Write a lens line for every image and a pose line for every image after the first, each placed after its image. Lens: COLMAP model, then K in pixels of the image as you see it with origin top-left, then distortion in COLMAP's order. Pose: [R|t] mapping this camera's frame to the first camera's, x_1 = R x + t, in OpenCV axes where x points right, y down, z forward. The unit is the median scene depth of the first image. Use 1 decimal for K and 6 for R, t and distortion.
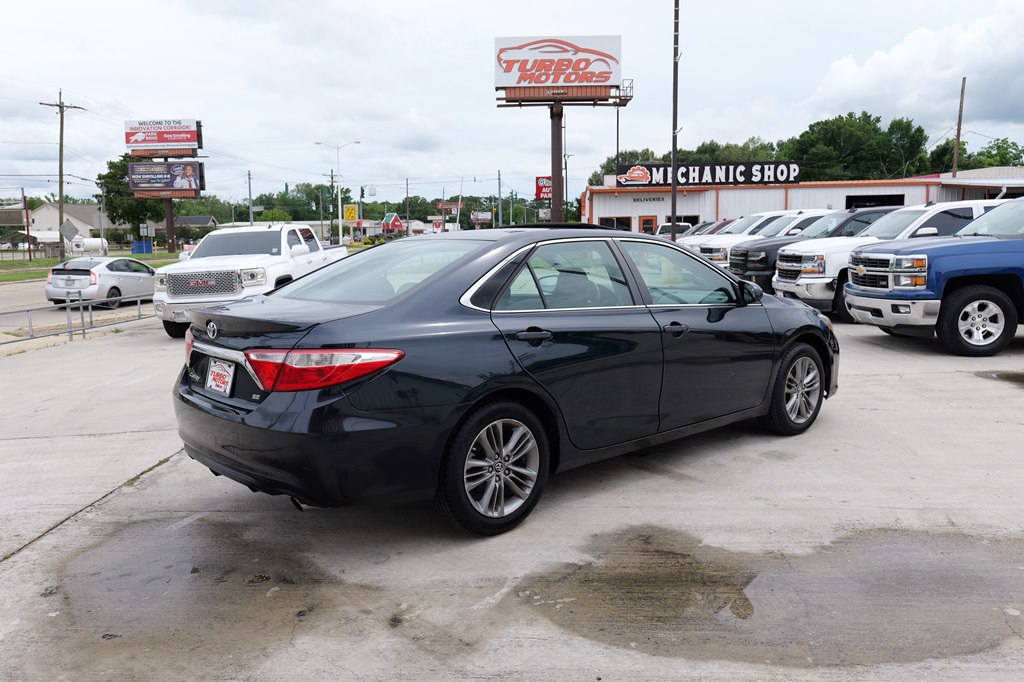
lens RADIAL K [[765.4, 0, 533.8], [0, 765.4, 340.9], [0, 0, 1]] dist [0.003696, 0.000072]
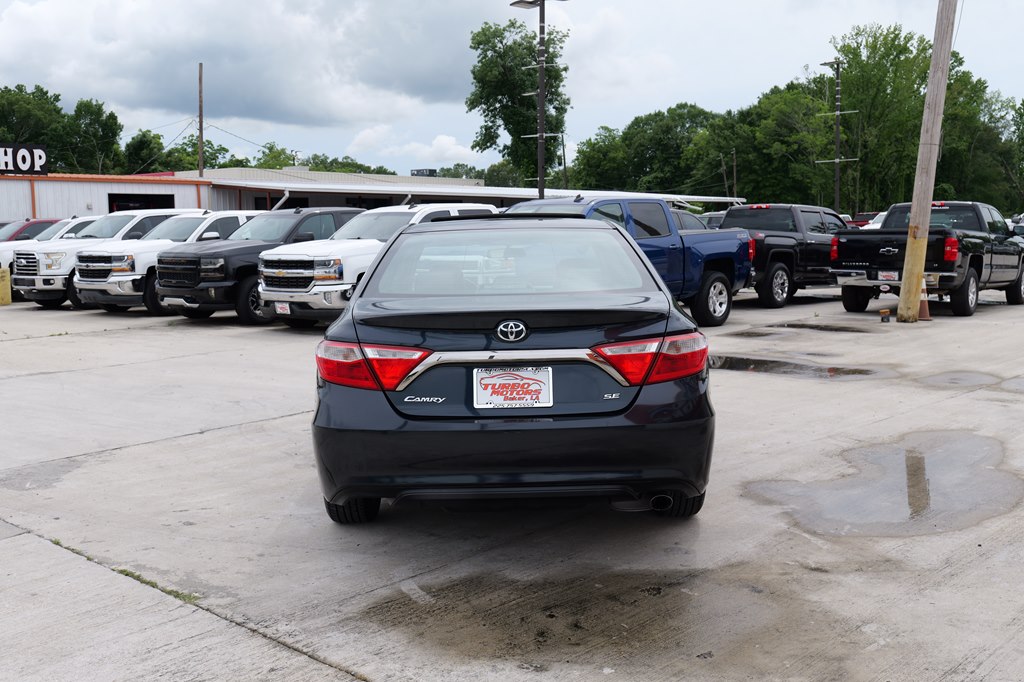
lens RADIAL K [[972.4, 0, 516.6], [0, 972.4, 345.0], [0, 0, 1]] dist [0.006127, -0.006855]
pose [[0.675152, -0.077058, 0.733643, -0.257345], [0.101960, 0.994732, 0.010650, -0.002057], [-0.730599, 0.067612, 0.679451, 0.061166]]
